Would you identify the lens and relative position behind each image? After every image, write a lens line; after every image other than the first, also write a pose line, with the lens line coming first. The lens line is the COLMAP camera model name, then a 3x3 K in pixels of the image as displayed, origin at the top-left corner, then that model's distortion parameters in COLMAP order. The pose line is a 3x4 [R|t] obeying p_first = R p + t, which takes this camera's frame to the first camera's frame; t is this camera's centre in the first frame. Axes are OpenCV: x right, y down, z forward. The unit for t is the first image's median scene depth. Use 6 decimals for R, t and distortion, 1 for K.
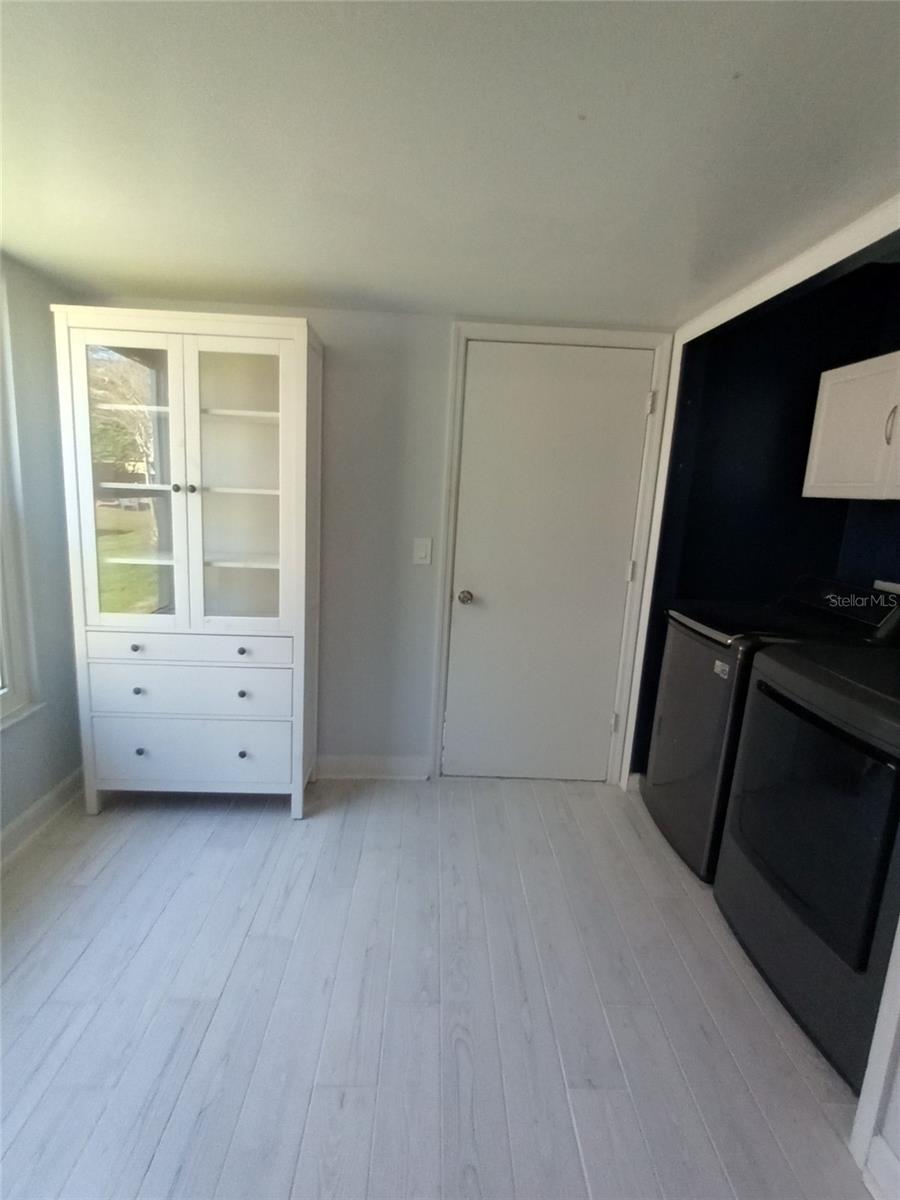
lens RADIAL K [[571.3, 0, 444.3], [0, 571.3, 598.1], [0, 0, 1]] dist [0.002990, -0.014475]
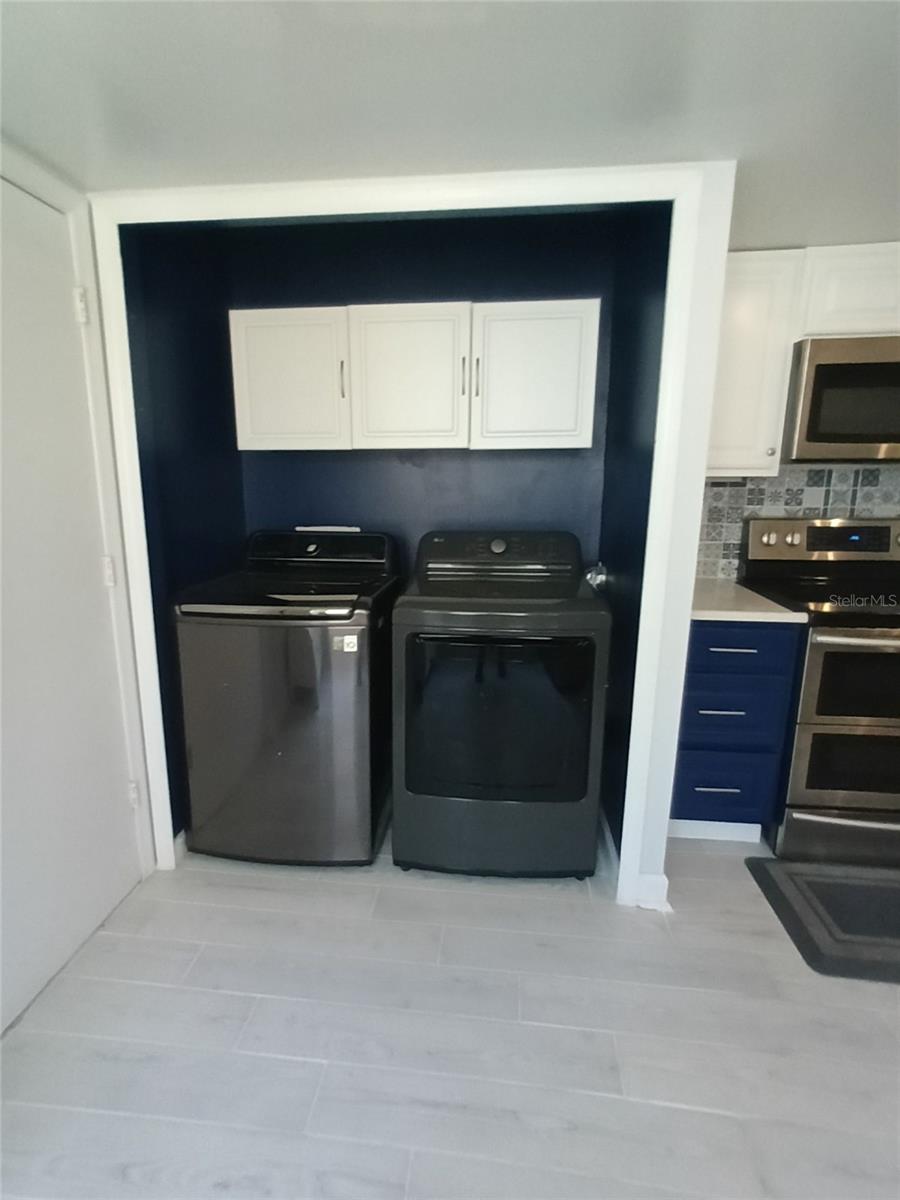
lens RADIAL K [[584.6, 0, 452.2], [0, 584.6, 590.8], [0, 0, 1]] dist [-0.004009, -0.001833]
pose [[0.120758, -0.252418, 0.960053, -0.299652], [0.194256, 0.954441, 0.226509, -0.109536], [-0.973490, 0.159144, 0.164290, 0.566560]]
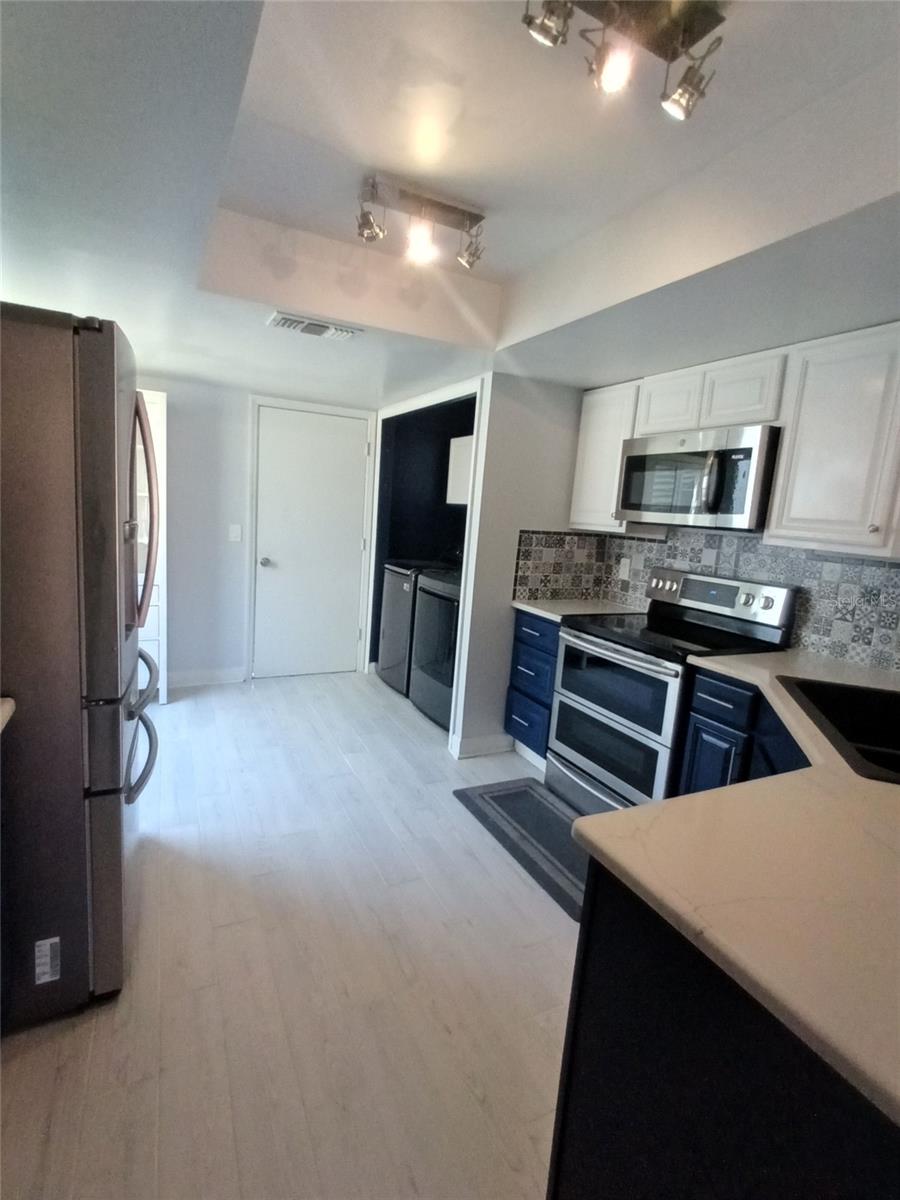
lens RADIAL K [[584.6, 0, 452.2], [0, 584.6, 590.8], [0, 0, 1]] dist [-0.004009, -0.001833]
pose [[0.904276, -0.049039, 0.424124, -0.208096], [0.058303, 0.998259, -0.008884, 0.140413], [-0.422950, 0.032762, 0.905561, -0.795476]]
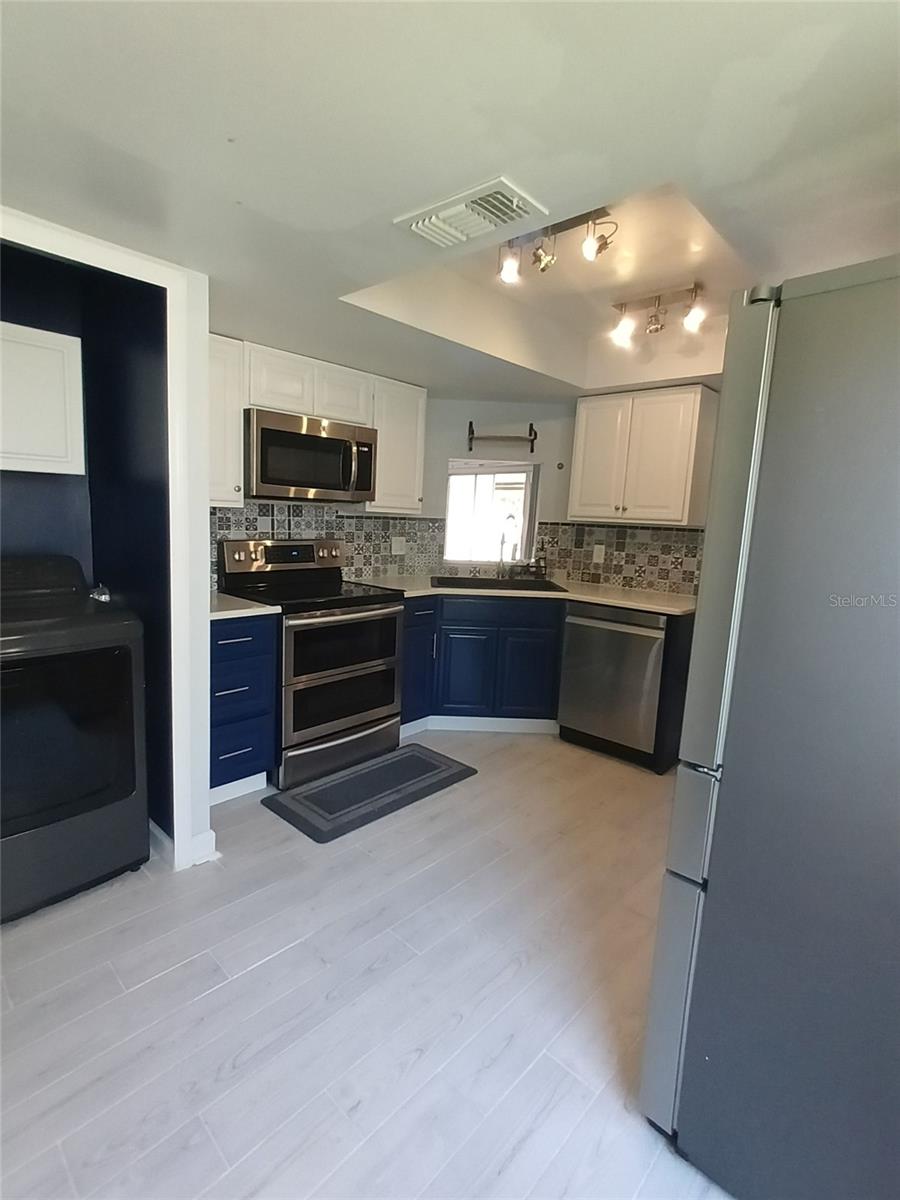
lens RADIAL K [[571.3, 0, 444.3], [0, 571.3, 598.1], [0, 0, 1]] dist [0.002990, -0.014475]
pose [[-0.711648, -0.184380, 0.677909, -0.445312], [0.052769, 0.948191, 0.313288, -0.145645], [-0.700552, 0.258724, -0.665049, 0.734968]]
